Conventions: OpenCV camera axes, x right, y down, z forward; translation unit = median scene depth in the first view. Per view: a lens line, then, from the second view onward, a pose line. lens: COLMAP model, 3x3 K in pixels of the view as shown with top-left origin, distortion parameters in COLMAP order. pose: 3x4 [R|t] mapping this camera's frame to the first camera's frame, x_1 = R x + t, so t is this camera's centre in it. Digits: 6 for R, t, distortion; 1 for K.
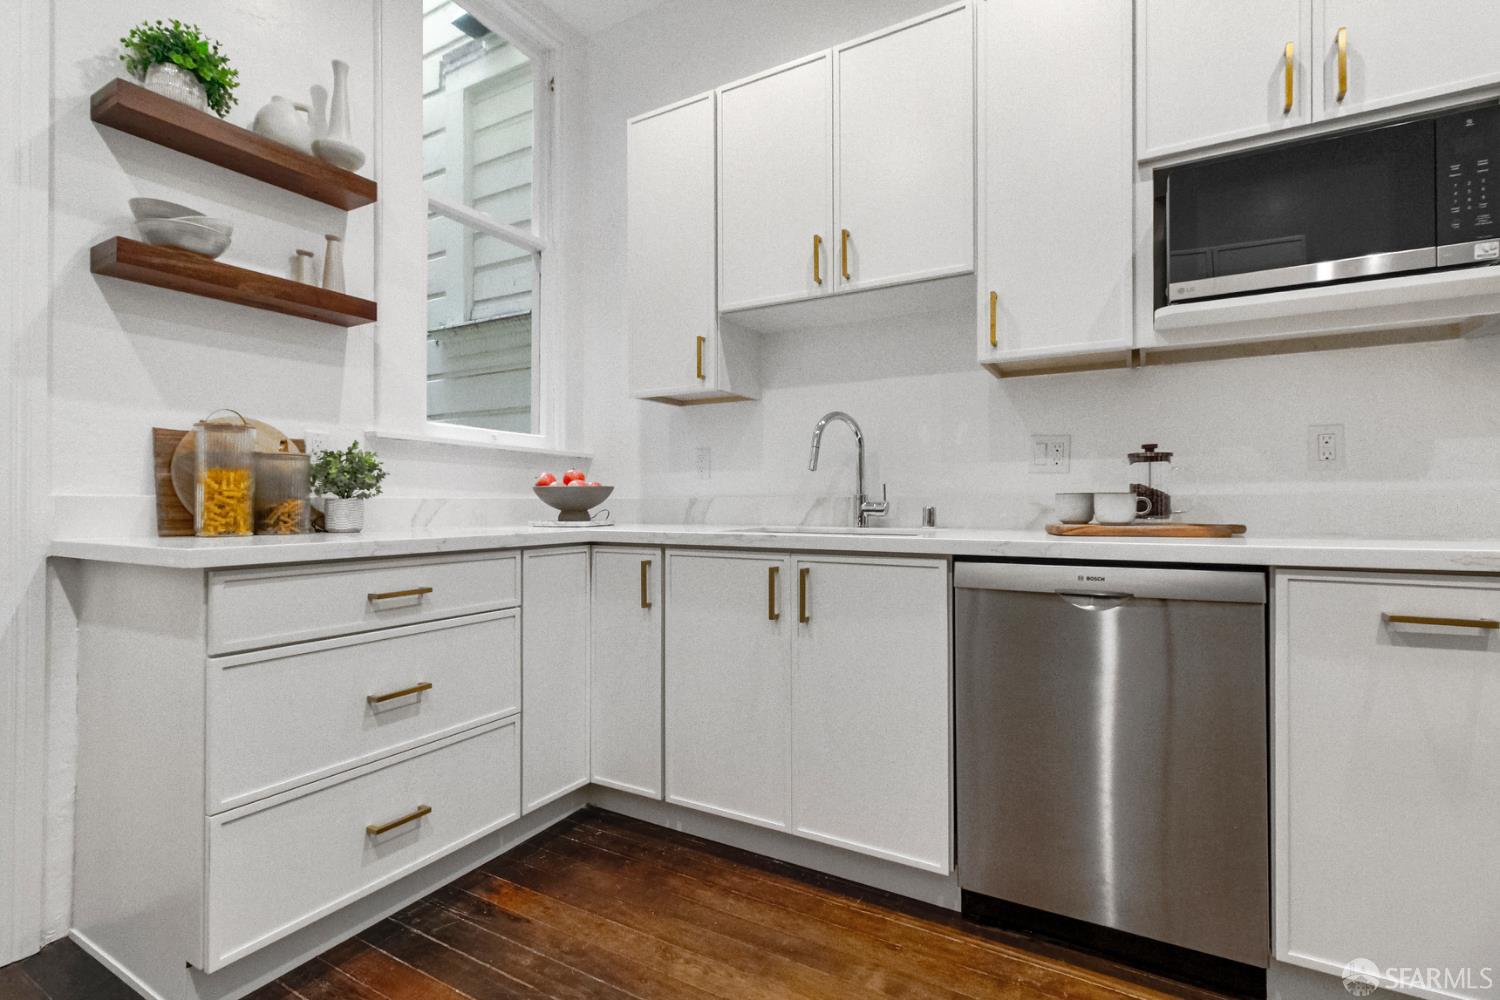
lens RADIAL K [[698.7, 0, 750.0], [0, 698.7, 500.0], [0, 0, 1]] dist [0.005612, -0.000035]
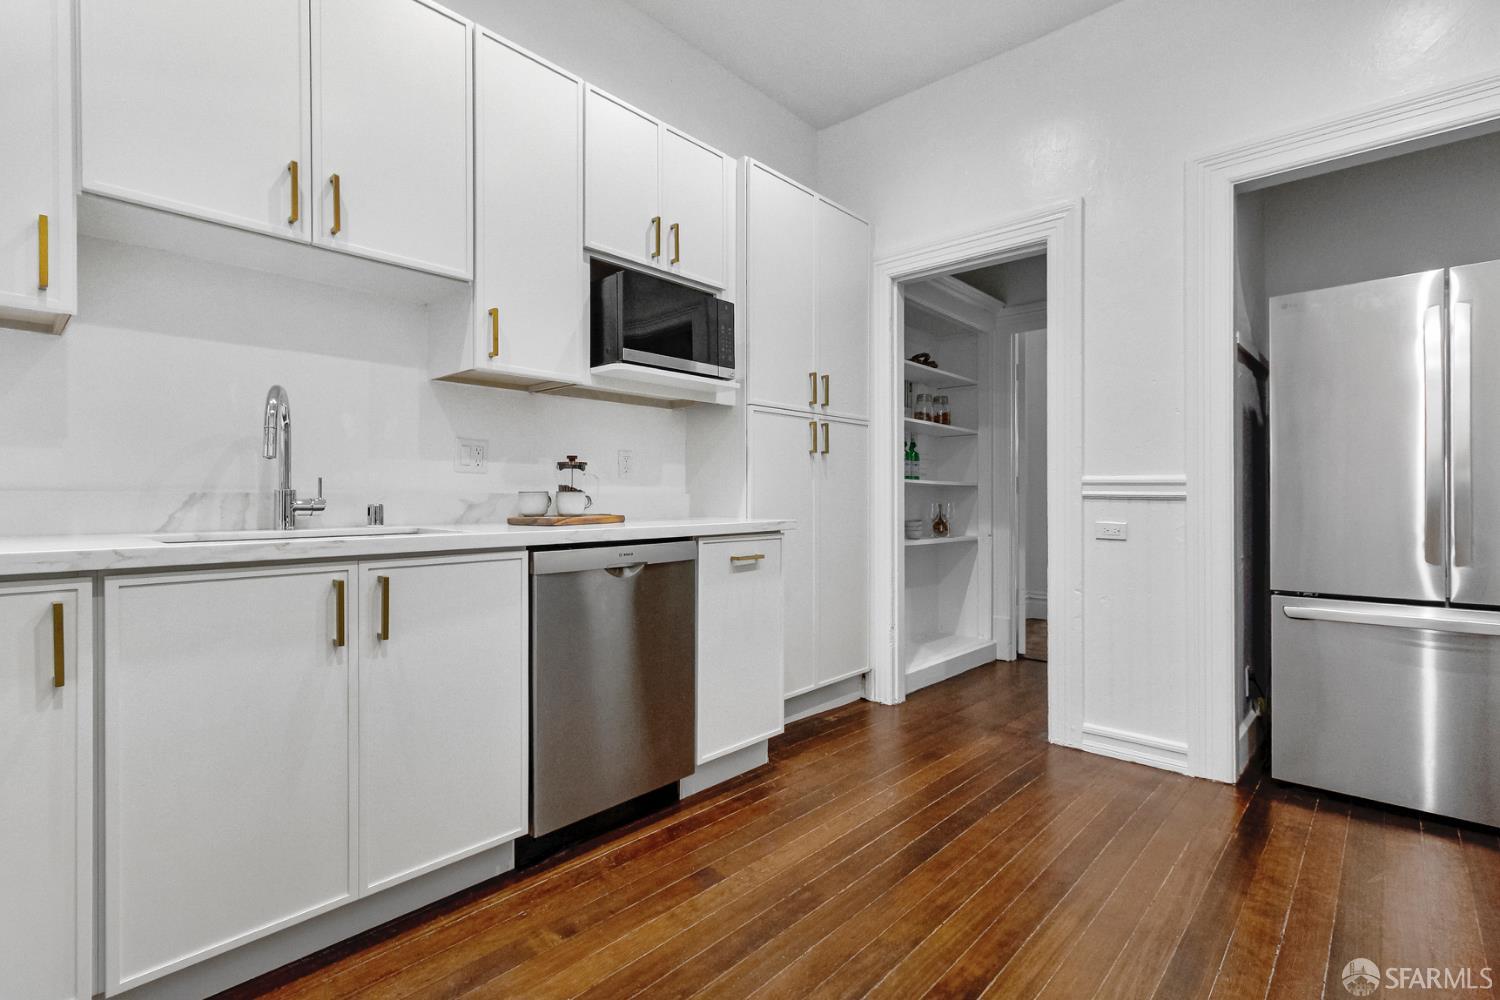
lens RADIAL K [[698.7, 0, 750.0], [0, 698.7, 500.0], [0, 0, 1]] dist [0.005612, -0.000035]
pose [[0.219218, -0.002732, 0.975672, -0.652264], [-0.002329, 0.999992, 0.003324, 0.000262], [-0.975673, -0.003001, 0.219210, 0.368392]]
